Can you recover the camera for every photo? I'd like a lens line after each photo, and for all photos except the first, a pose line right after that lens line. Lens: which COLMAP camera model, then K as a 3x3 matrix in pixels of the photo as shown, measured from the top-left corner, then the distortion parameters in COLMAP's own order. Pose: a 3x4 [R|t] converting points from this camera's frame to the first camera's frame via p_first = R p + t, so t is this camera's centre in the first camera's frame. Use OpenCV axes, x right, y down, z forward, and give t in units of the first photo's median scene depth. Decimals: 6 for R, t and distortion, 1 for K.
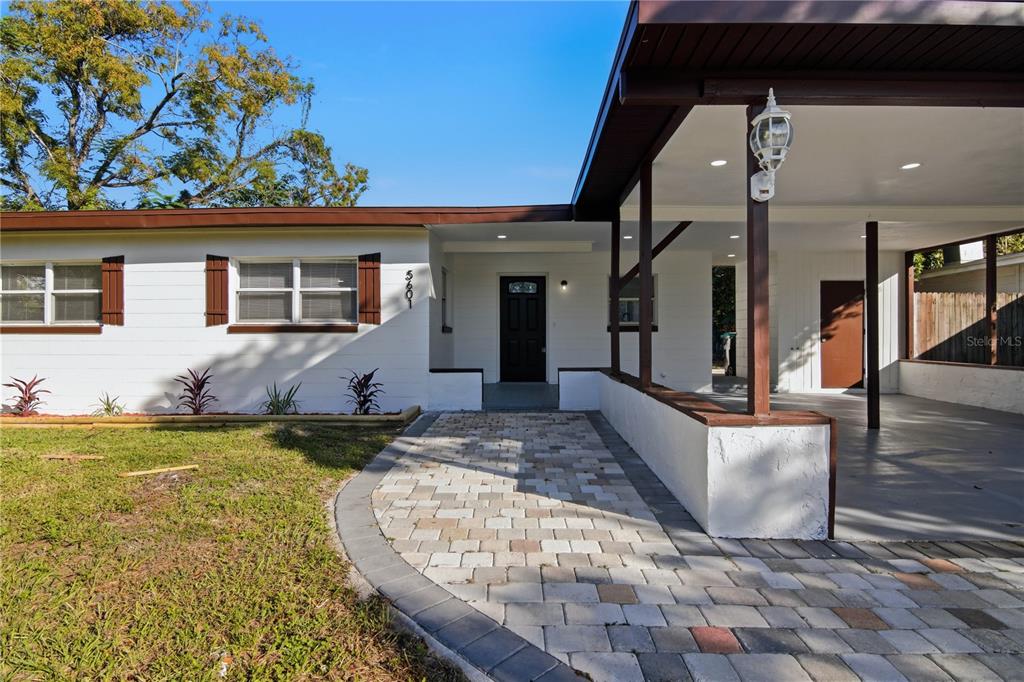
lens RADIAL K [[625.8, 0, 512.0], [0, 625.8, 341.0], [0, 0, 1]] dist [-0.009062, -0.004516]
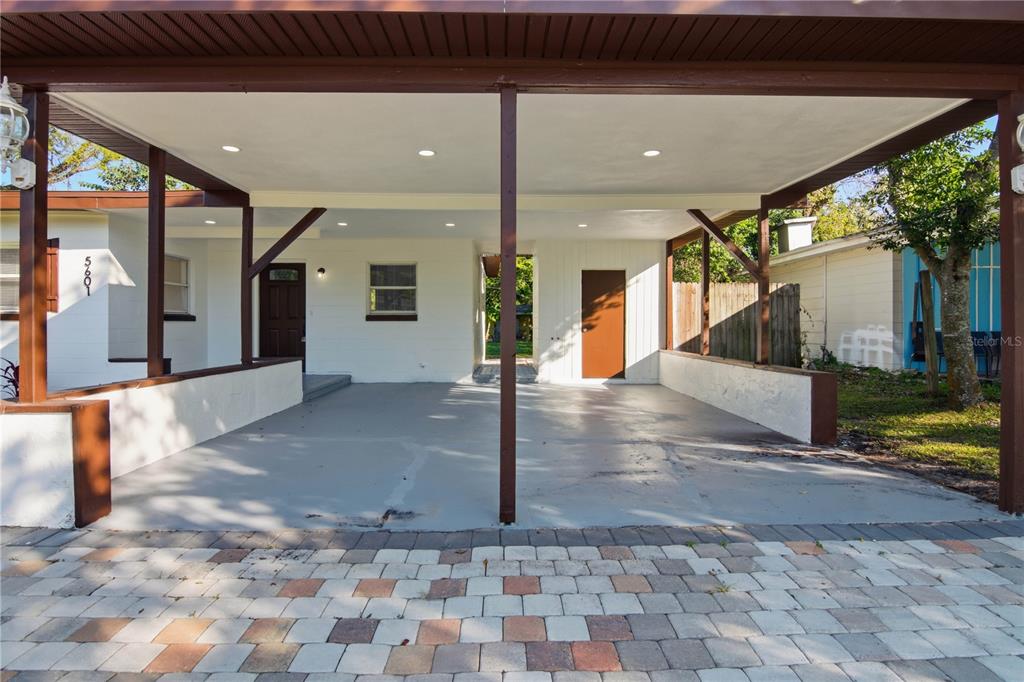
lens RADIAL K [[642.7, 0, 580.3], [0, 642.7, 345.8], [0, 0, 1]] dist [0.001289, -0.024299]
pose [[0.998960, 0.002600, 0.045524, 0.449698], [-0.003667, 0.999720, 0.023366, -0.000548], [-0.045450, -0.023509, 0.998690, -0.017155]]
